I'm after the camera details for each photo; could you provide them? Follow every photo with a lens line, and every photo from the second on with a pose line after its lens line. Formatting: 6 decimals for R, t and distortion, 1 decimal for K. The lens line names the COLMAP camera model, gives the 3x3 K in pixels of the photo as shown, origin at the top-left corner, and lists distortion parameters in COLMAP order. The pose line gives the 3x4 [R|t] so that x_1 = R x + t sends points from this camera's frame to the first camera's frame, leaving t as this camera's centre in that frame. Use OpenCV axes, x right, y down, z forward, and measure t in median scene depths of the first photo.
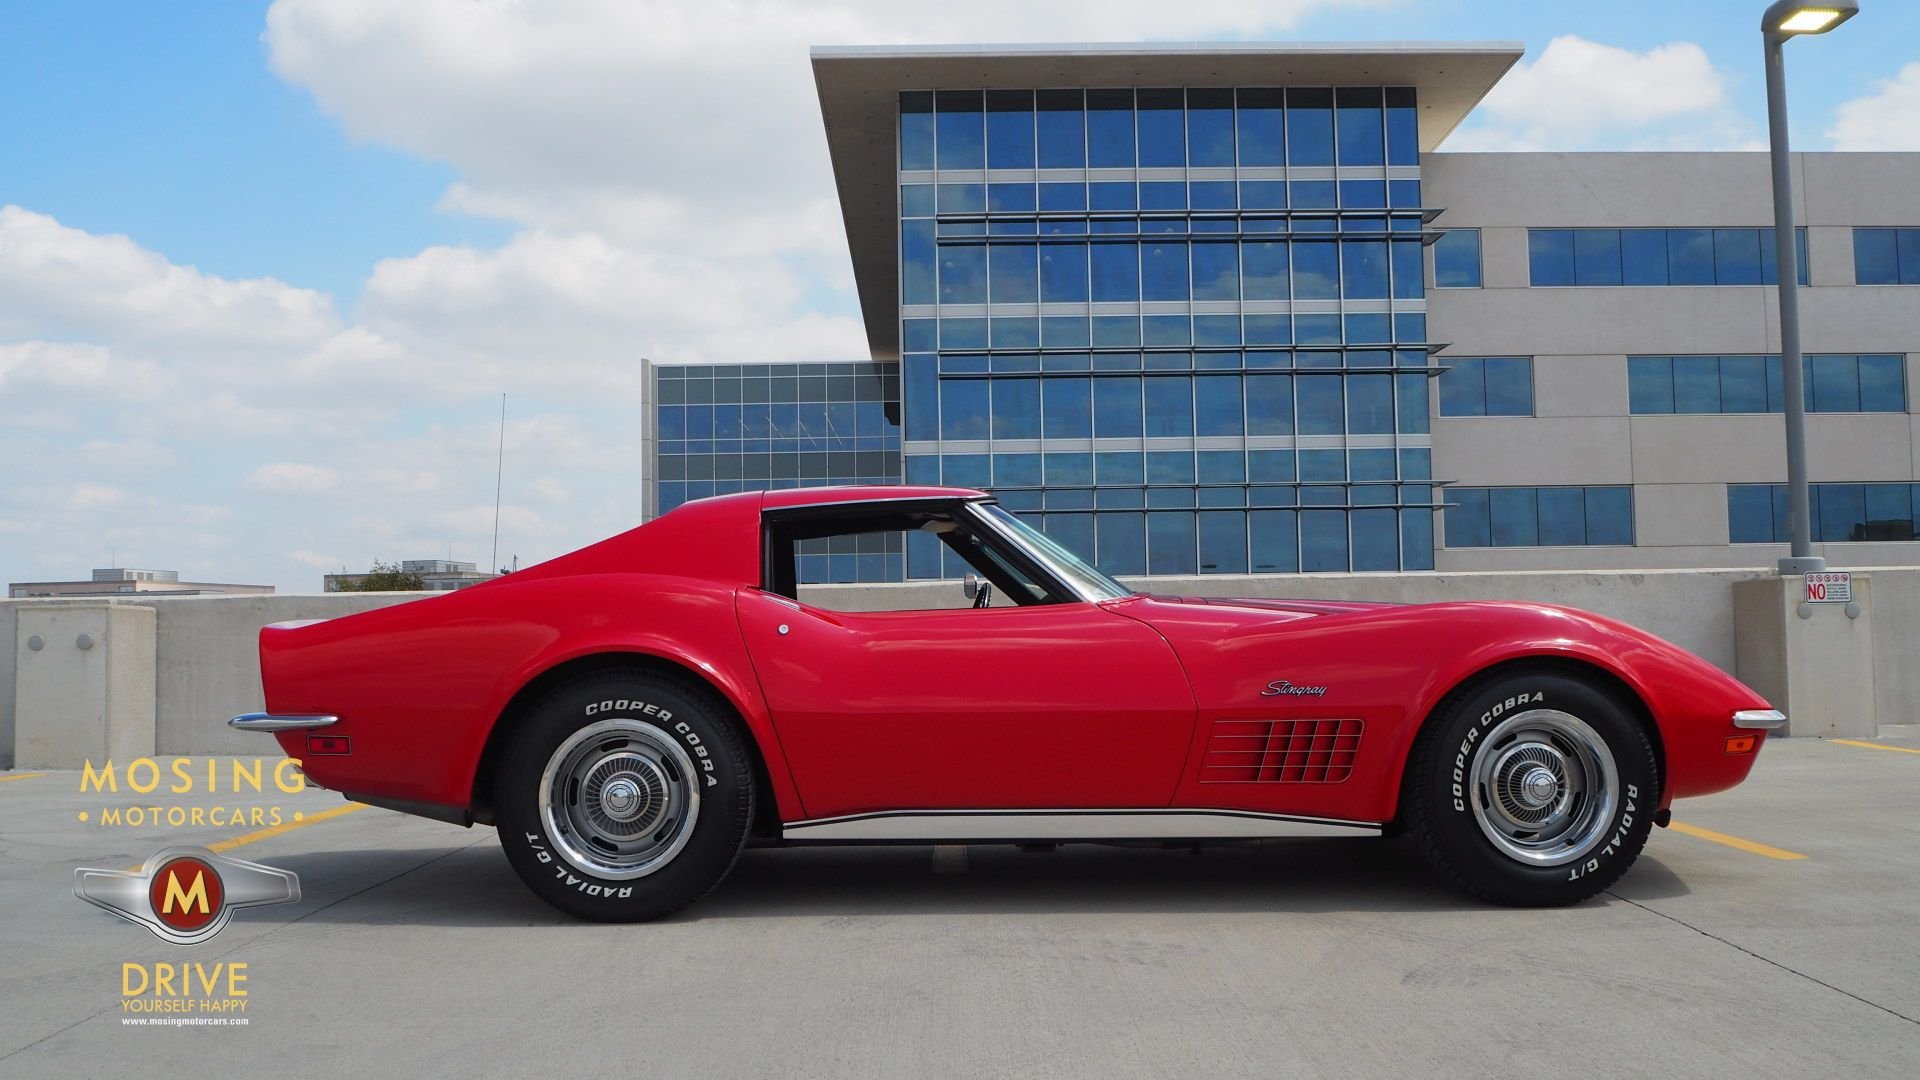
lens RADIAL K [[1610.0, 0, 962.8], [0, 1610.0, 558.1], [0, 0, 1]] dist [-0.055702, 0.021712]
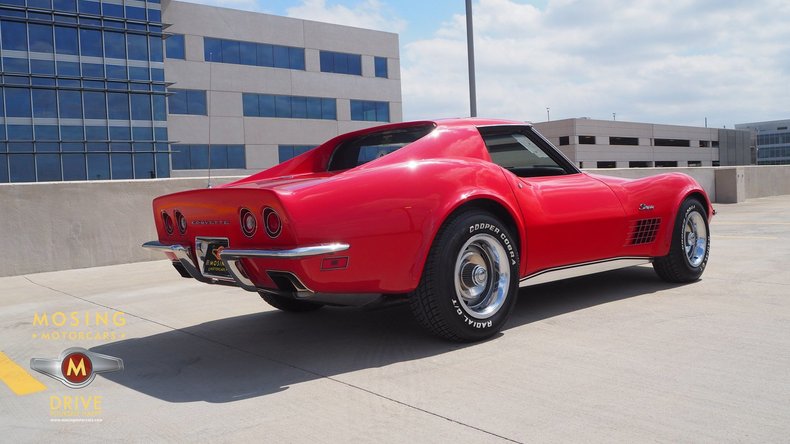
lens RADIAL K [[662.5, 0, 395.9], [0, 662.5, 224.4], [0, 0, 1]] dist [-0.055702, 0.021712]
pose [[0.769647, -0.053408, 0.636232, -0.070210], [0.006988, 0.997140, 0.075251, 0.002701], [-0.638432, -0.053471, 0.767819, 0.041974]]
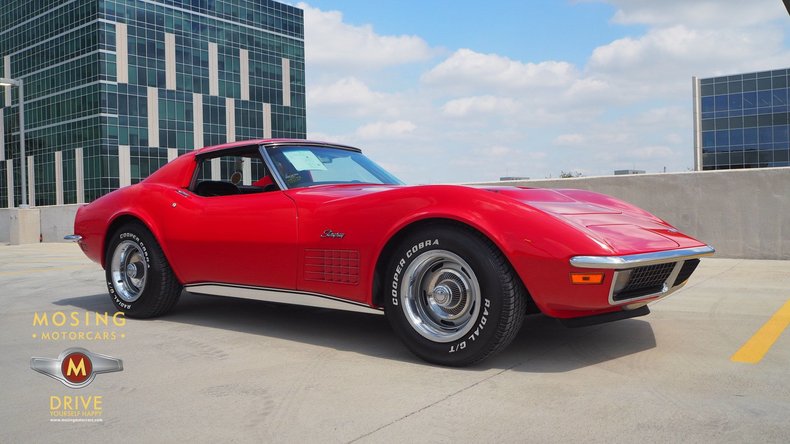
lens RADIAL K [[662.5, 0, 397.7], [0, 662.5, 226.6], [0, 0, 1]] dist [-0.055702, 0.021712]
pose [[0.786944, 0.015436, -0.616832, 0.069747], [0.037732, 0.996612, 0.073079, 0.001614], [0.615870, -0.080783, 0.783695, 0.039515]]
